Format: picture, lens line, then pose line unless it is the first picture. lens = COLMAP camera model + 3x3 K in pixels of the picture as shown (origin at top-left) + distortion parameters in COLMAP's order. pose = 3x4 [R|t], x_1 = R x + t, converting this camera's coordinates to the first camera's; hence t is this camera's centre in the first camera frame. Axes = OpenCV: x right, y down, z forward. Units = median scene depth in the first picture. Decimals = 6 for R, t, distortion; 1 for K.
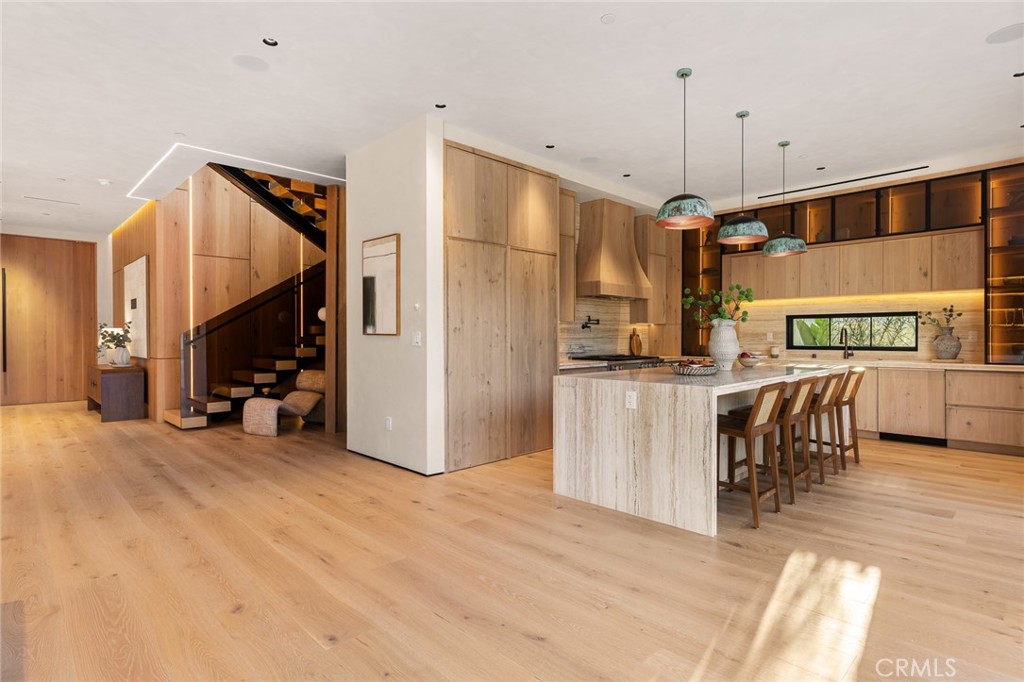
lens RADIAL K [[538.5, 0, 507.4], [0, 538.5, 343.7], [0, 0, 1]] dist [0.006117, 0.000250]
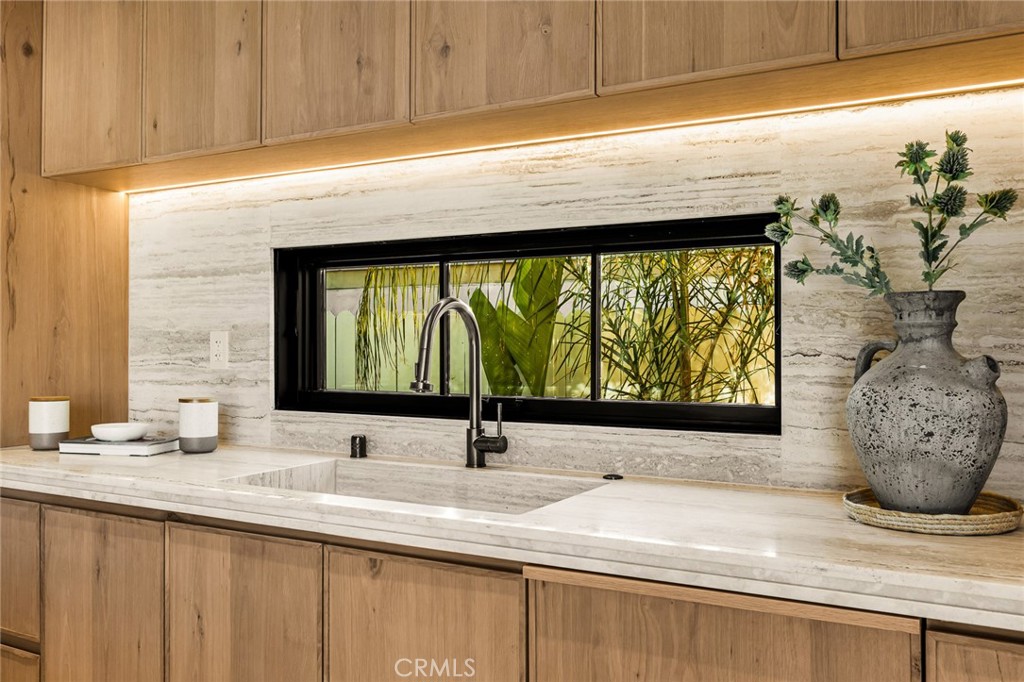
lens RADIAL K [[889.3, 0, 512.9], [0, 889.3, 339.7], [0, 0, 1]] dist [0.004623, 0.003488]
pose [[0.961755, -0.002684, 0.273897, 0.601132], [0.006145, 0.999912, -0.011778, -0.014322], [-0.273841, 0.013010, 0.961687, 0.751330]]
